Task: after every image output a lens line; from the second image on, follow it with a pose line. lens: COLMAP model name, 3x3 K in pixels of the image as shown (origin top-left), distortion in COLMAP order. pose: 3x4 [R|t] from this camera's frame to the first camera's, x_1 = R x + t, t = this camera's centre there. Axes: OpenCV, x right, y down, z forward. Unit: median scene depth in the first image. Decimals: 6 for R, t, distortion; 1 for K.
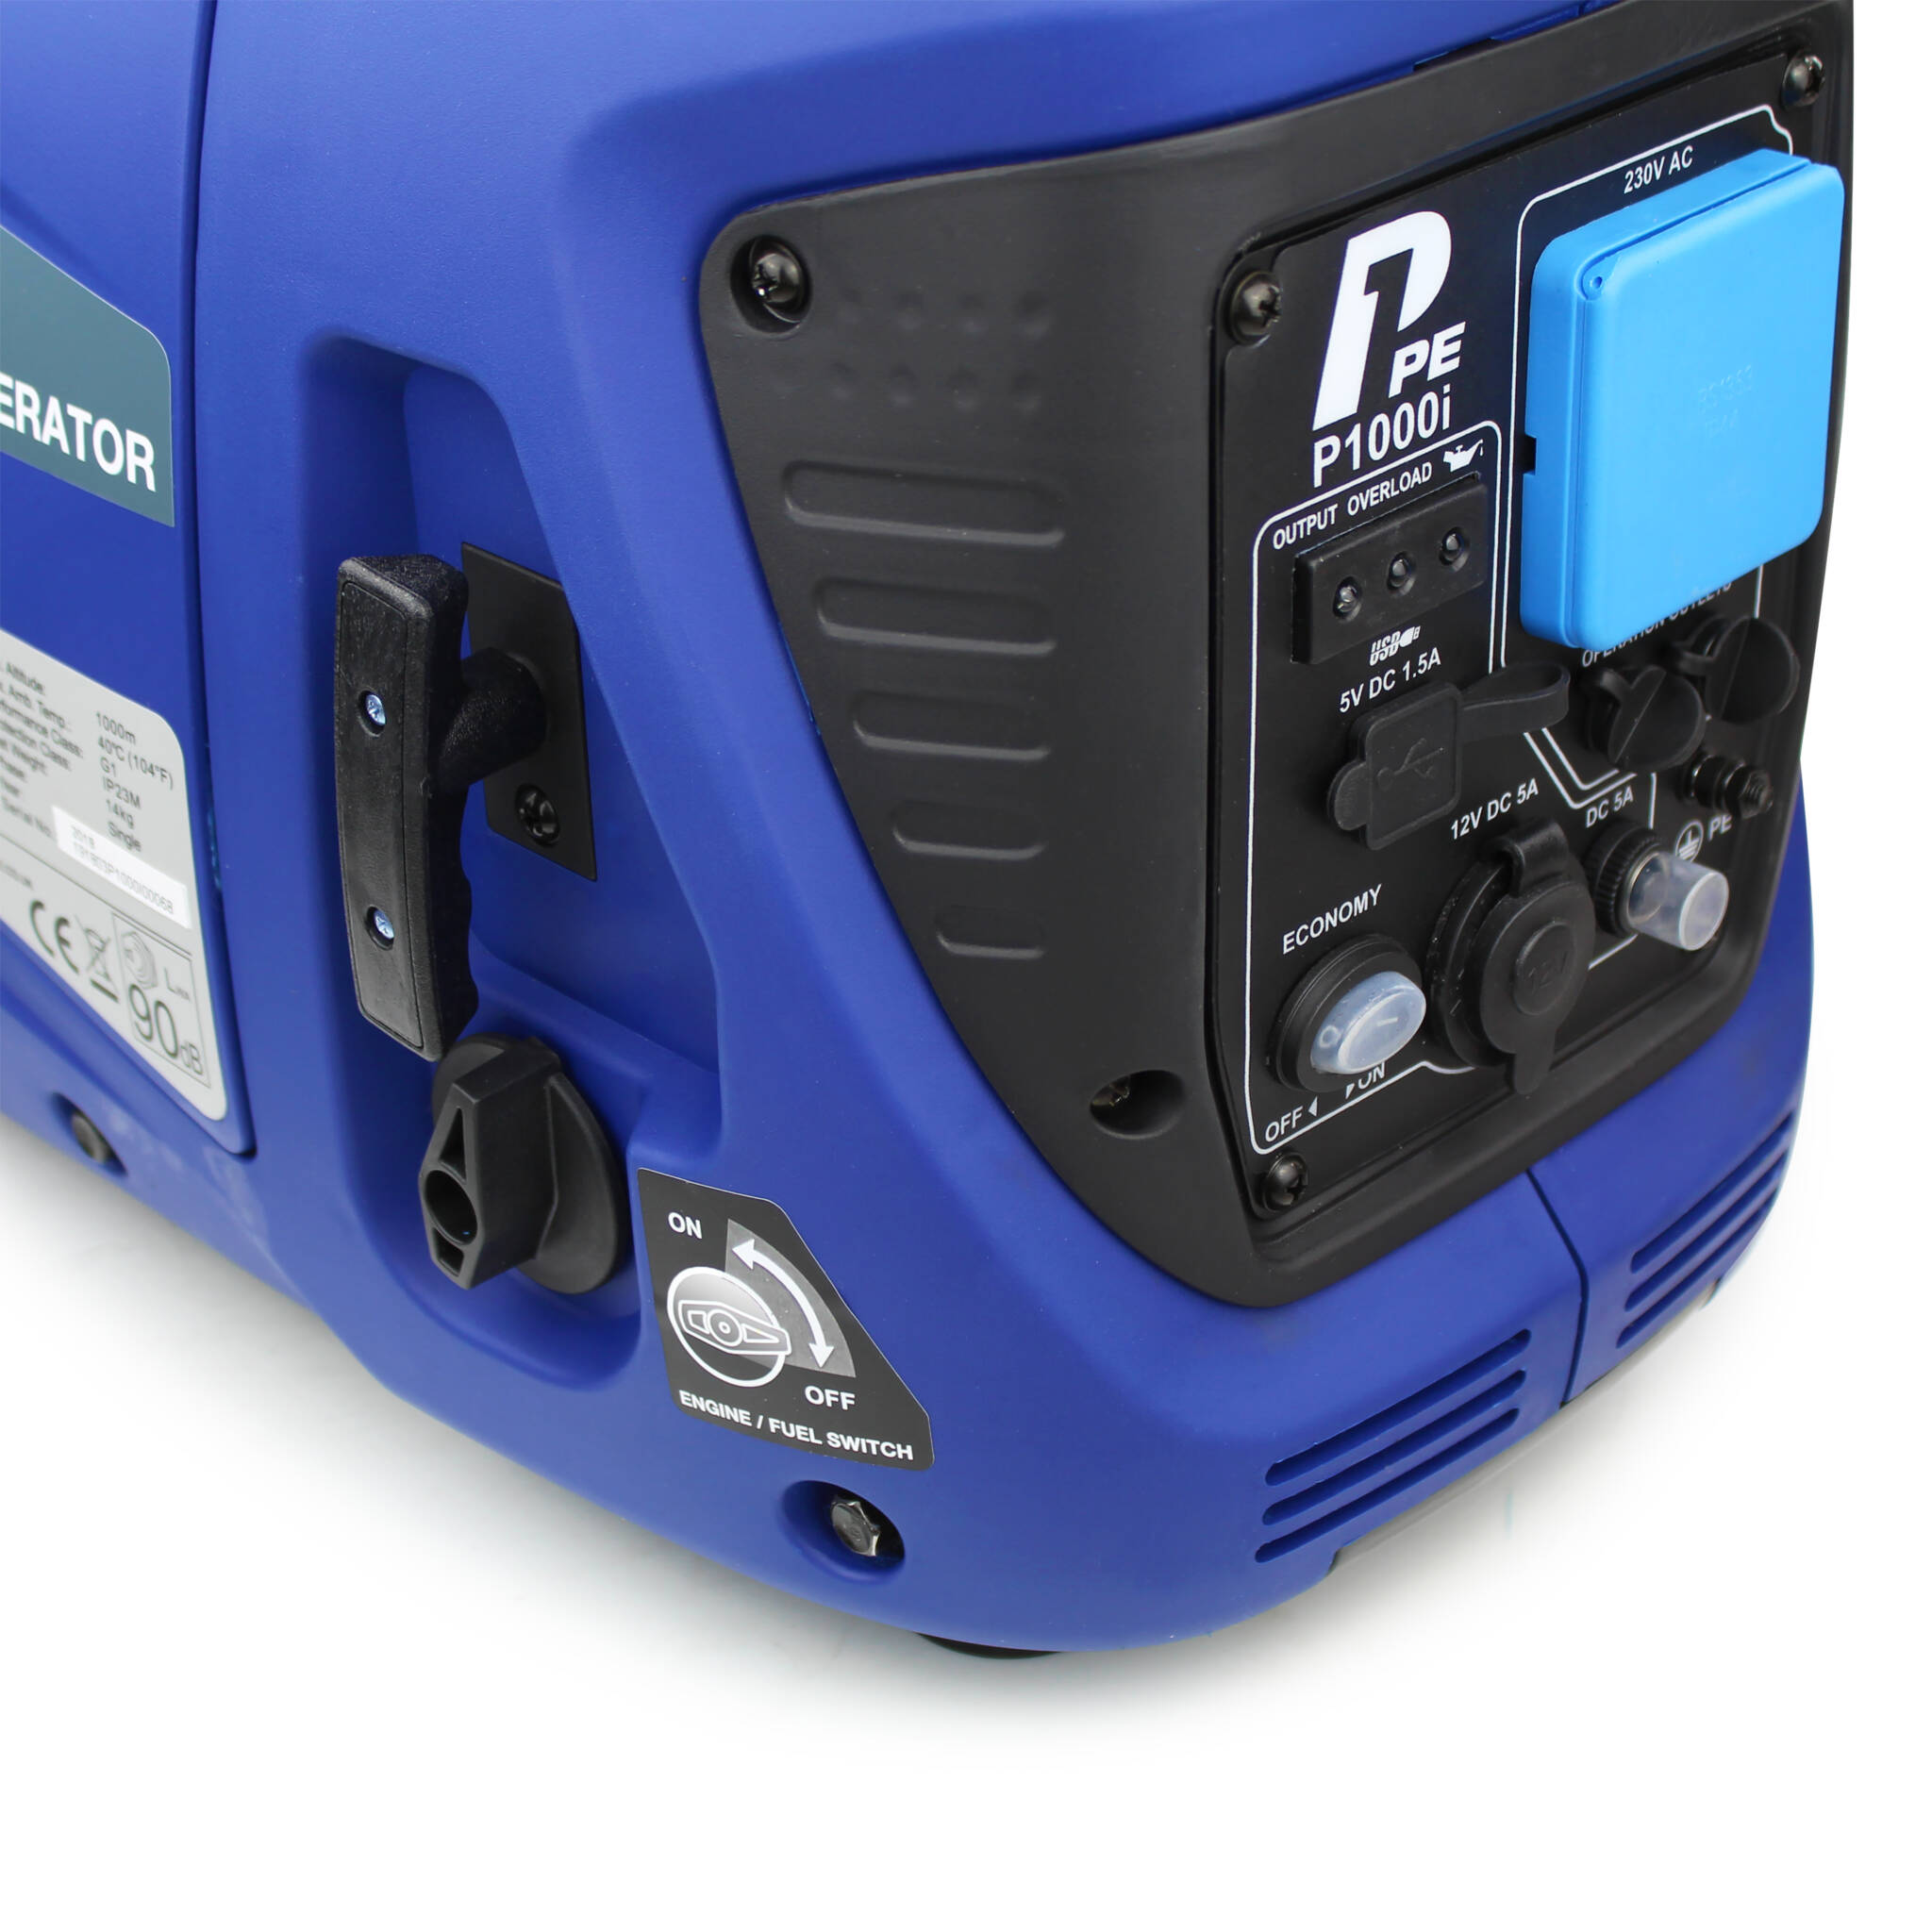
lens RADIAL K [[3948.3, 0, 896.4], [0, 3948.3, 963.5], [0, 0, 1]] dist [-0.035381, -0.106948]
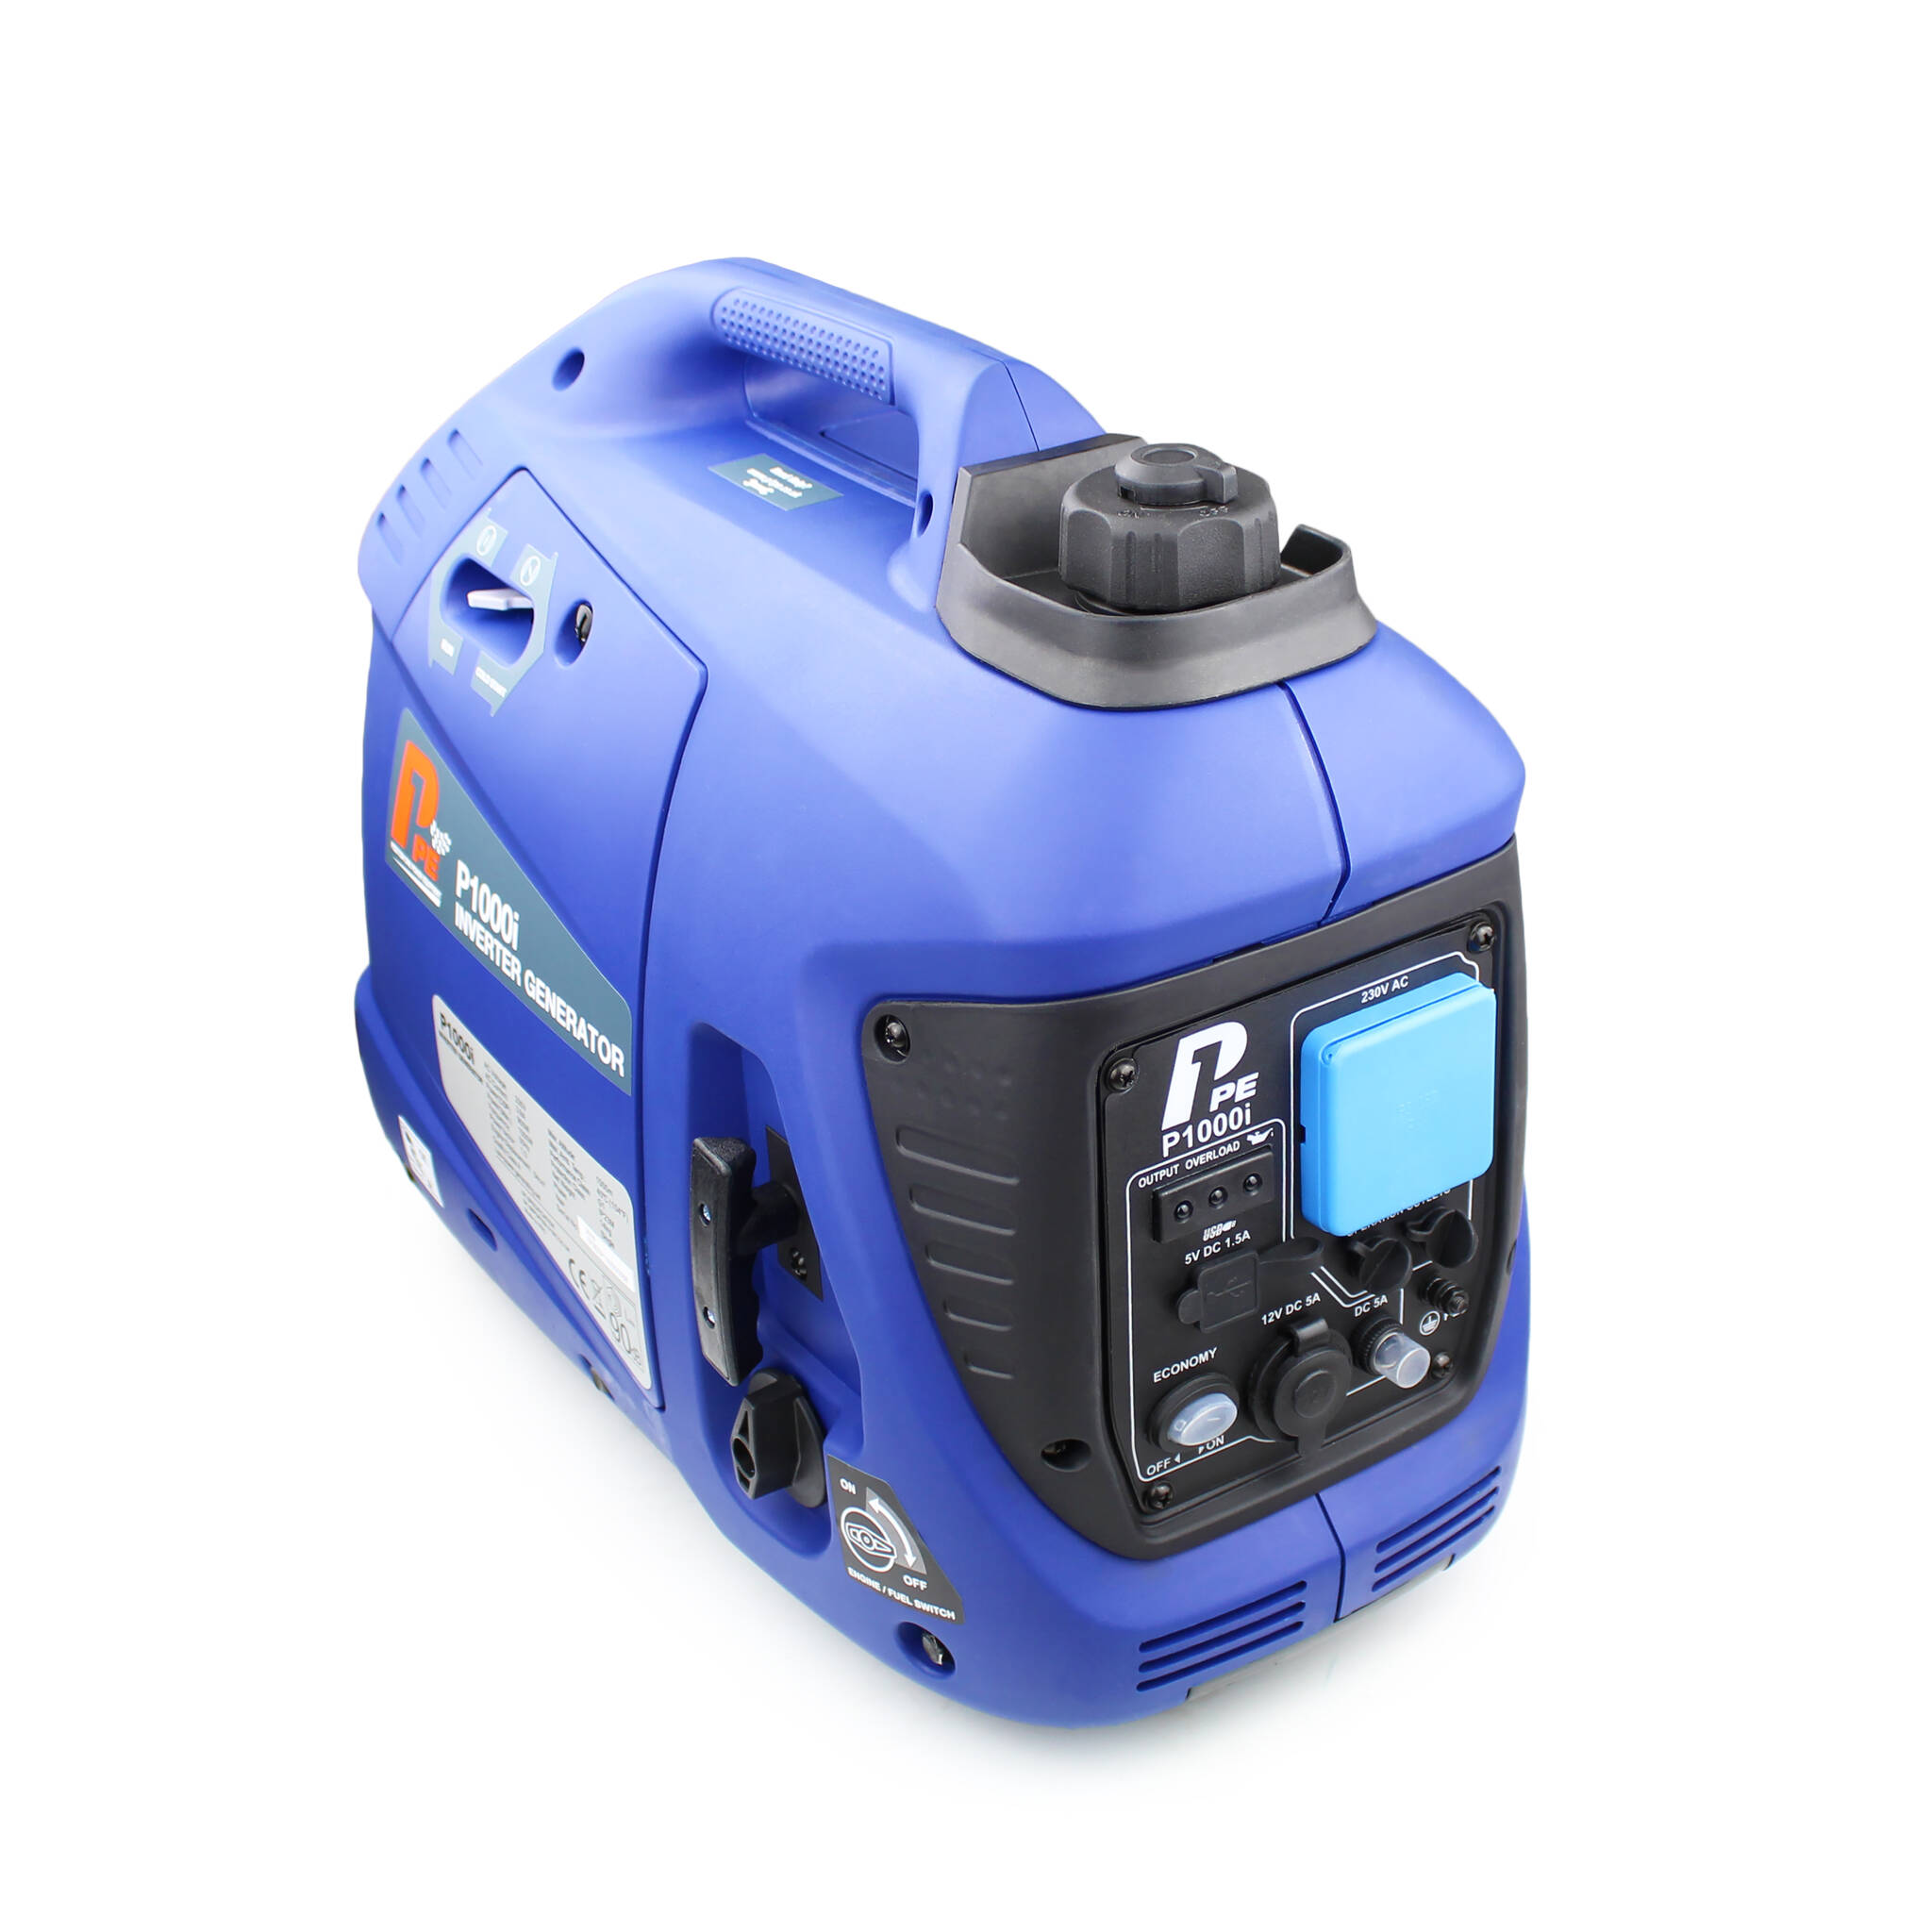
lens RADIAL K [[3009.4, 0, 1028.2], [0, 3009.4, 963.2], [0, 0, 1]] dist [-0.126743, -0.028368]
pose [[0.984361, 0.077416, -0.158239, 0.246786], [-0.083446, 0.996004, -0.031813, -0.150175], [0.155144, 0.044520, 0.986888, -0.448772]]
